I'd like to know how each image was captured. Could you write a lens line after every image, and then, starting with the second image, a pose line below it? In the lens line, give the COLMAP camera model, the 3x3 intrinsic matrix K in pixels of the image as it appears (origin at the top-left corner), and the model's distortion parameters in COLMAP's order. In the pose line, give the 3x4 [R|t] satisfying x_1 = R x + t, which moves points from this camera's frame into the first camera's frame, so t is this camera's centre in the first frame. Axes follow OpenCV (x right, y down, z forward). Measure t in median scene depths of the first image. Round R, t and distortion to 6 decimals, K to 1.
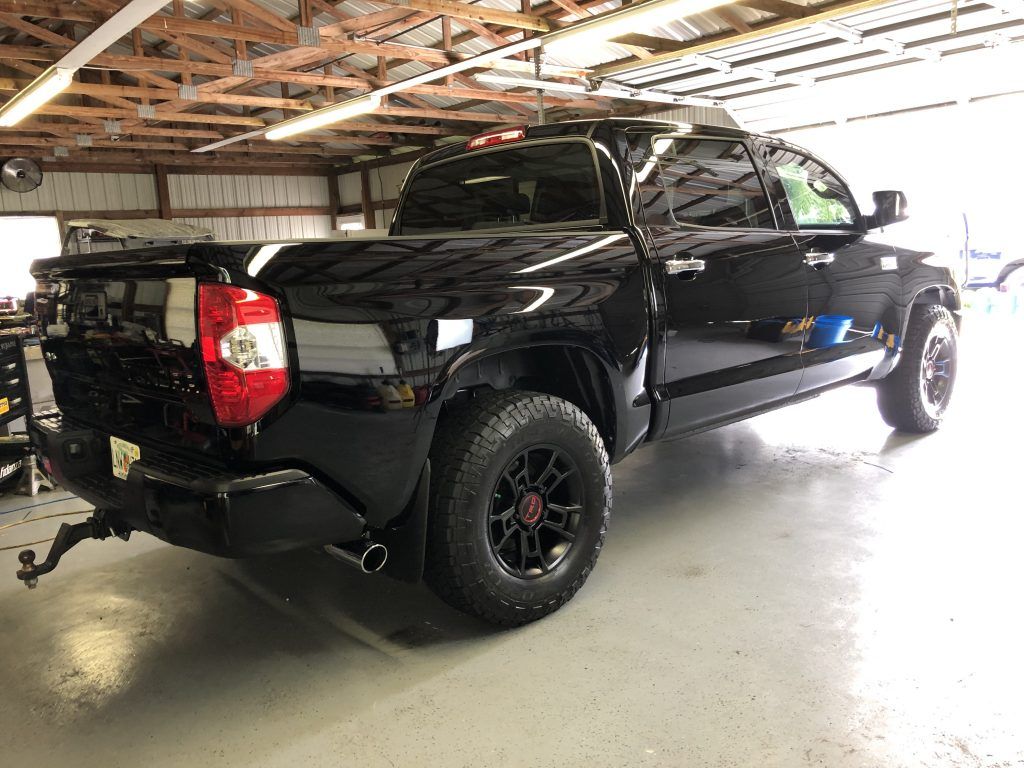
lens RADIAL K [[833.9, 0, 512.0], [0, 833.9, 384.0], [0, 0, 1]] dist [0.009606, 0.009276]
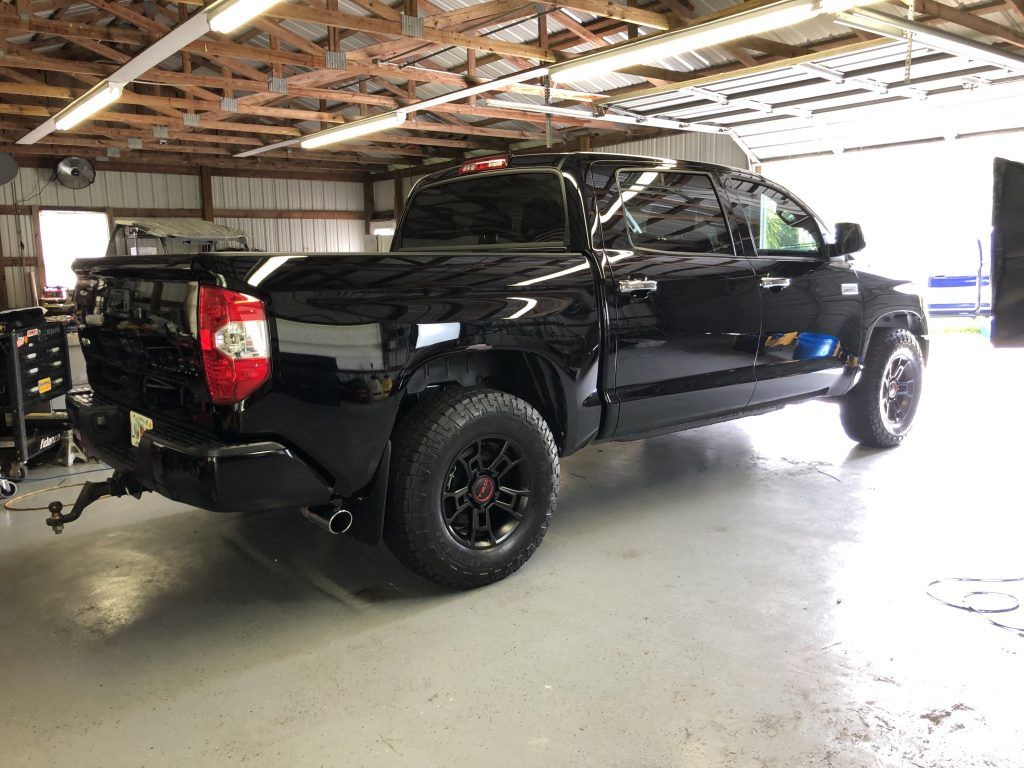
lens RADIAL K [[822.5, 0, 512.0], [0, 822.5, 384.0], [0, 0, 1]] dist [0.013727, 0.003238]
pose [[0.998335, 0.043616, -0.037749, 0.057201], [-0.043878, 0.999018, -0.006147, 0.004612], [0.037444, 0.007793, 0.999268, -0.082398]]
